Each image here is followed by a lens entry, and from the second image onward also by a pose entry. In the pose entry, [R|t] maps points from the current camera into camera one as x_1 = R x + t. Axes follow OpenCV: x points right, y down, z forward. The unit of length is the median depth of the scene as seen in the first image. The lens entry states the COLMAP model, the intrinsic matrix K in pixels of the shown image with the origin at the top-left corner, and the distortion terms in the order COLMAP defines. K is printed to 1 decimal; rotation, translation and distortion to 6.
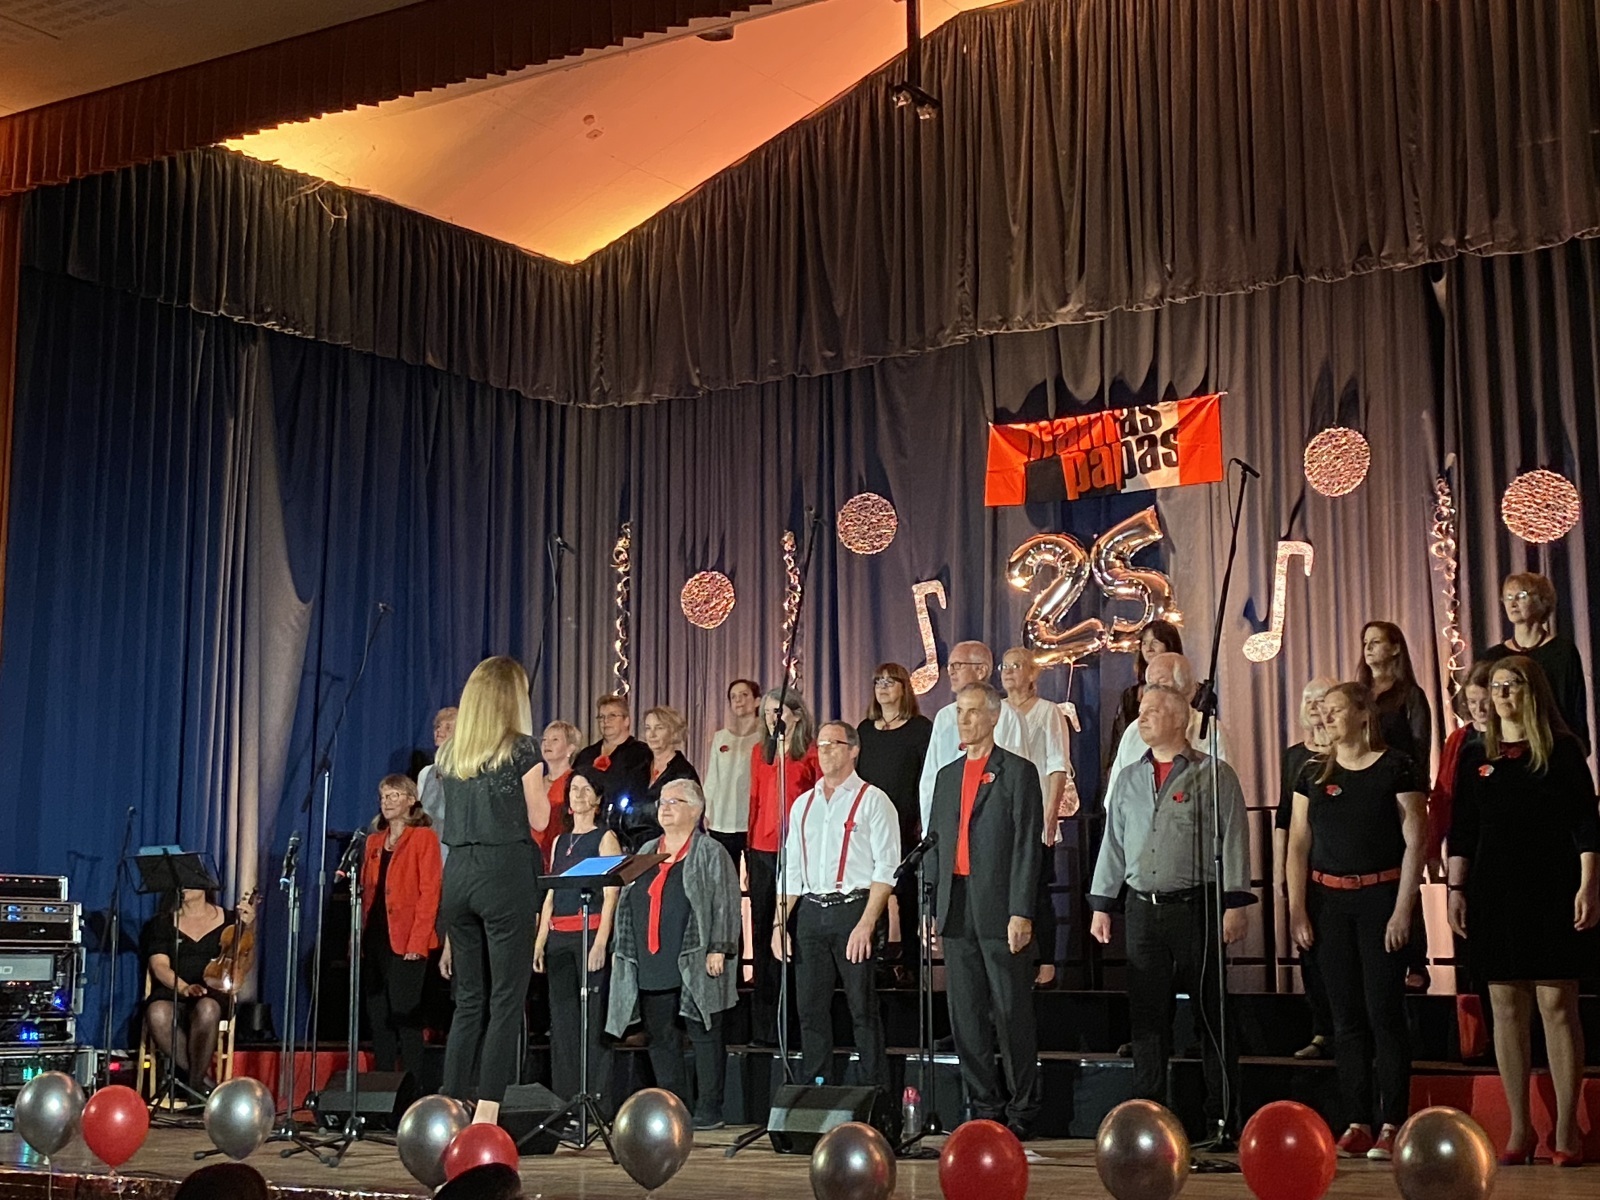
lens RADIAL K [[2505.6, 0, 778.3], [0, 2505.6, 588.4], [0, 0, 1]] dist [0.111807, 0.000000]
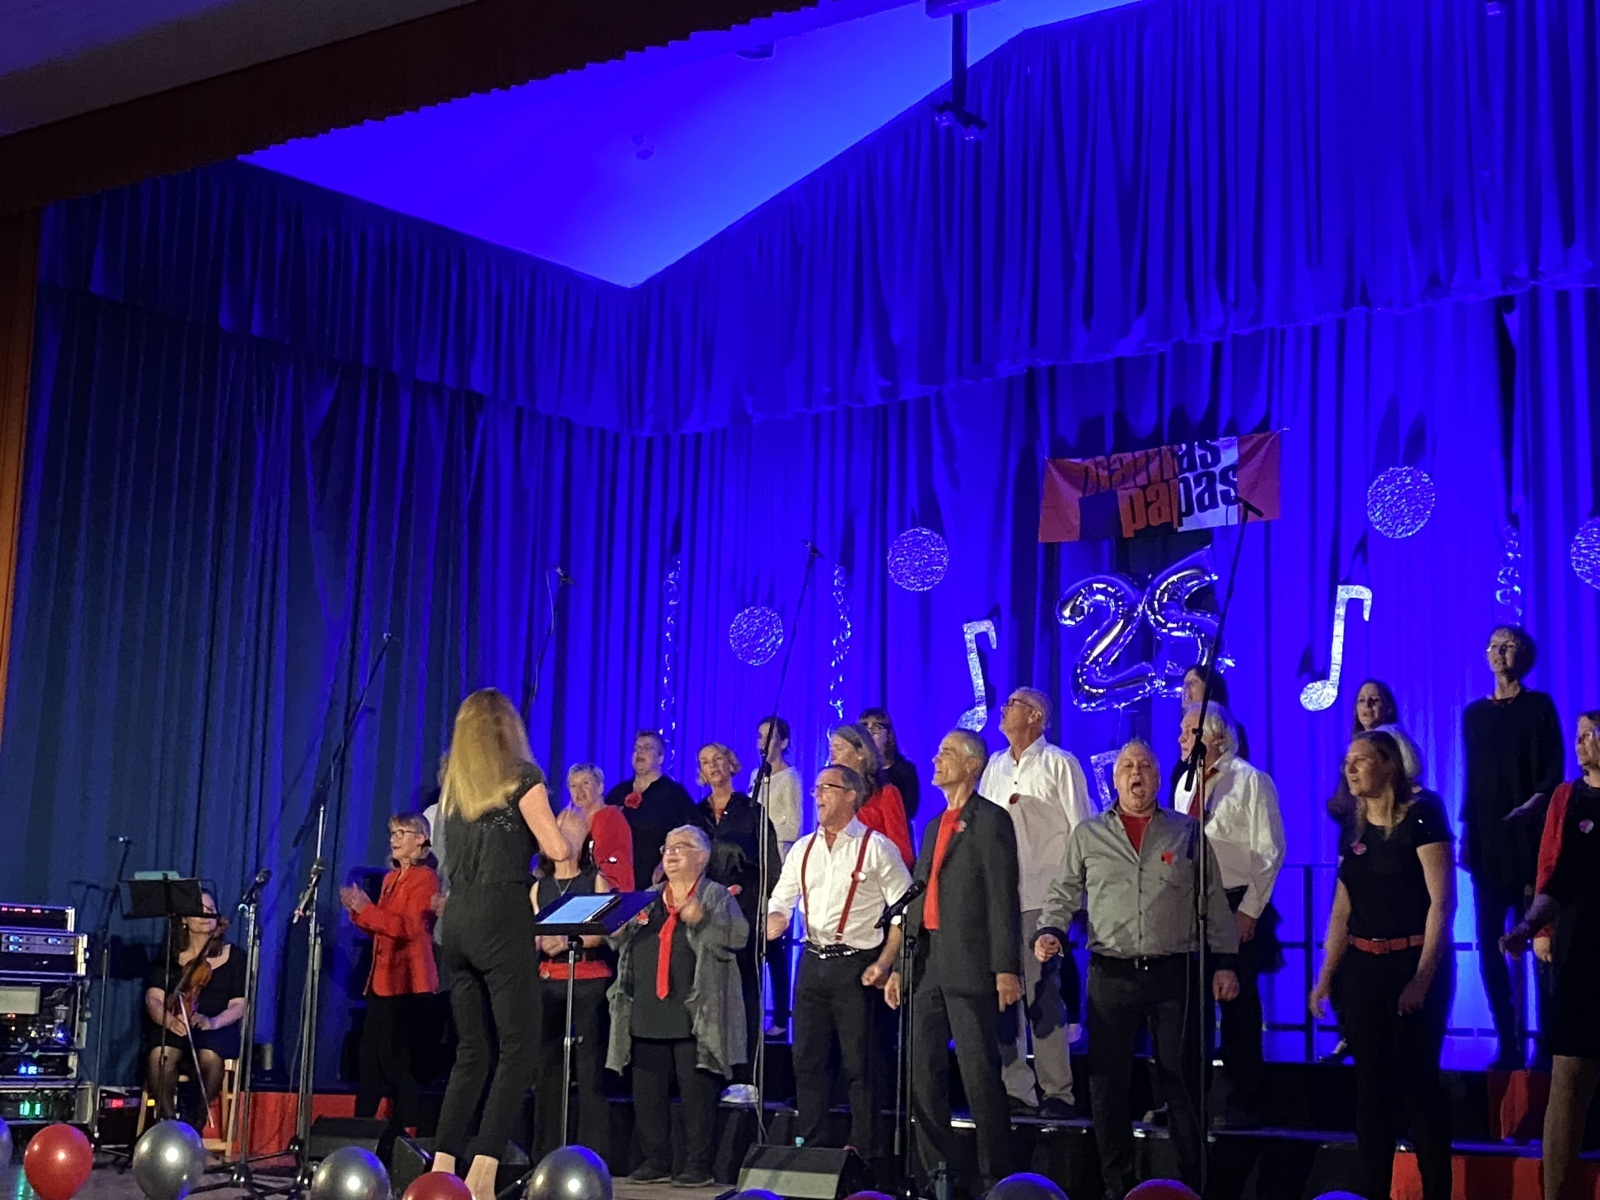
lens RADIAL K [[2547.8, 0, 805.8], [0, 2547.8, 602.8], [0, 0, 1]] dist [0.115353, 0.000000]
pose [[0.998224, 0.016555, -0.057234, 0.052960], [-0.017080, 0.999816, -0.008700, 0.000070], [0.057080, 0.009662, 0.998323, 0.020239]]
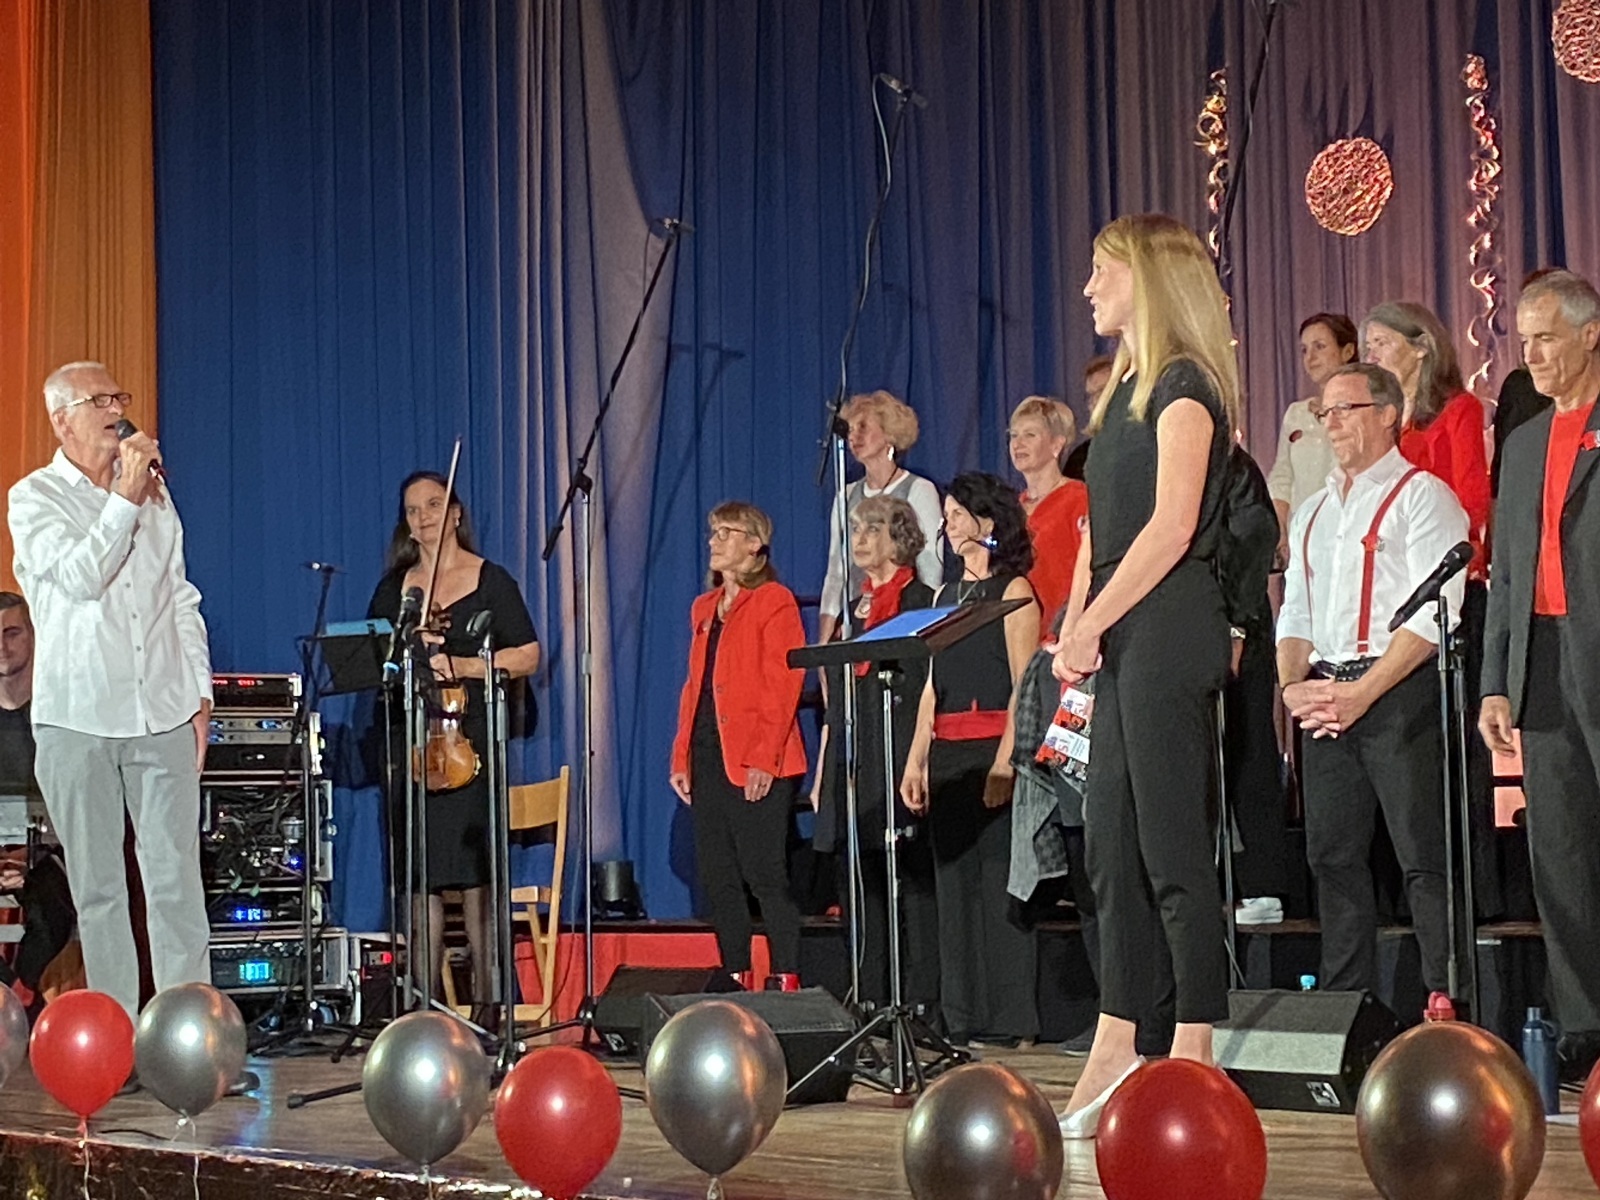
lens RADIAL K [[3696.9, 0, 799.4], [0, 3696.9, 582.7], [0, 0, 1]] dist [0.397530, 0.000000]
pose [[0.954383, -0.040370, -0.295844, 0.121392], [0.066980, 0.994512, 0.080367, 0.020201], [0.290976, -0.096517, 0.951850, 0.114211]]
